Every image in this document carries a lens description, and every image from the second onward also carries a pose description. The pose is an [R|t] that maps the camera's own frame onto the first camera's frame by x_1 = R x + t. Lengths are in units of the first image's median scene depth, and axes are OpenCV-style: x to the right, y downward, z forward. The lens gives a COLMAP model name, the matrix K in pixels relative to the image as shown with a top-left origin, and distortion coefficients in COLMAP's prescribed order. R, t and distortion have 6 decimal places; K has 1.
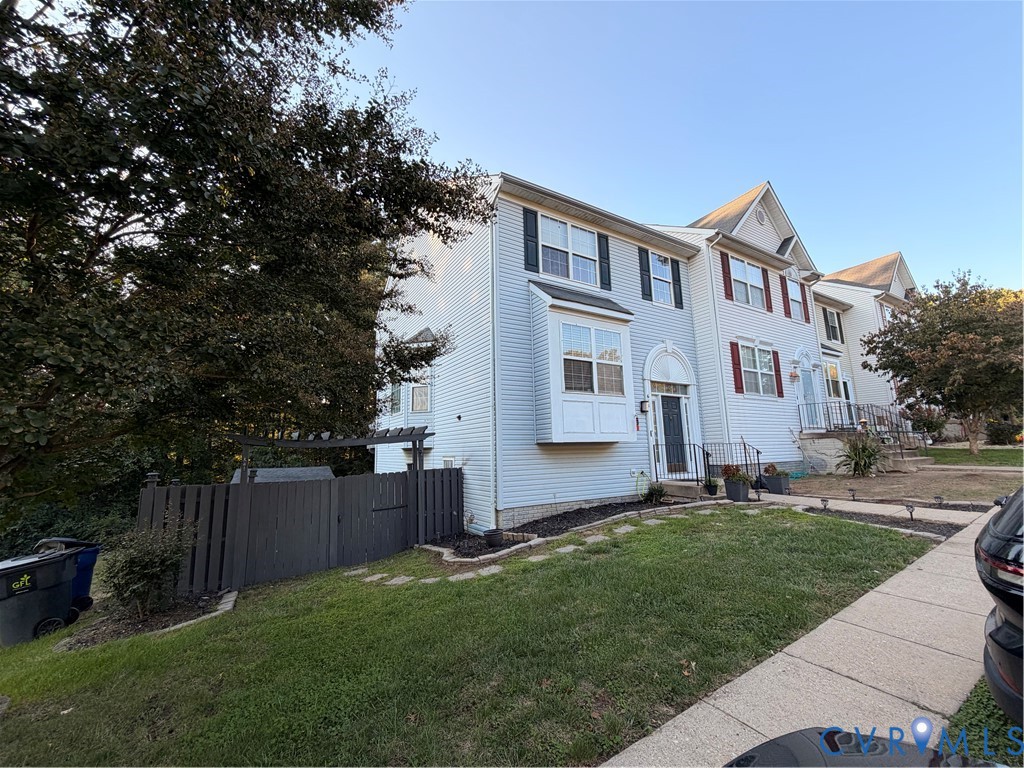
lens RADIAL K [[410.5, 0, 512.5], [0, 410.5, 383.4], [0, 0, 1]] dist [0.002873, 0.000166]
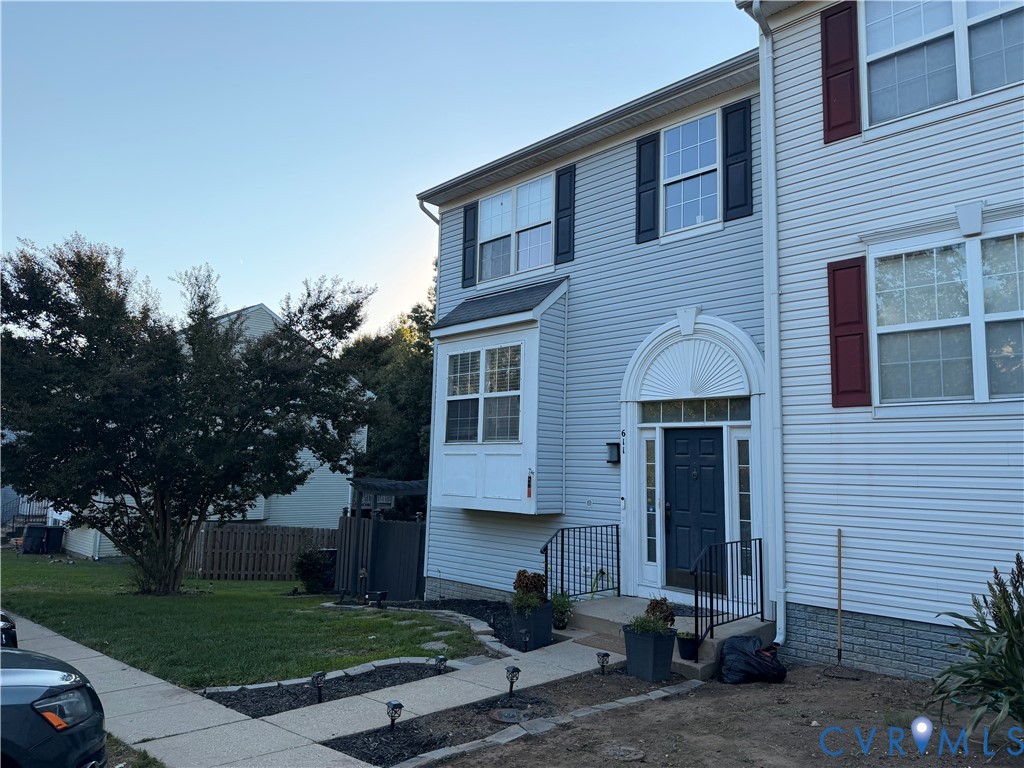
lens RADIAL K [[719.0, 0, 512.0], [0, 719.0, 385.8], [0, 0, 1]] dist [0.061457, 0.000778]
pose [[0.223090, -0.088211, -0.970798, 1.188811], [0.124303, 0.990341, -0.061422, 0.008953], [0.966840, -0.106971, 0.231900, 0.635238]]
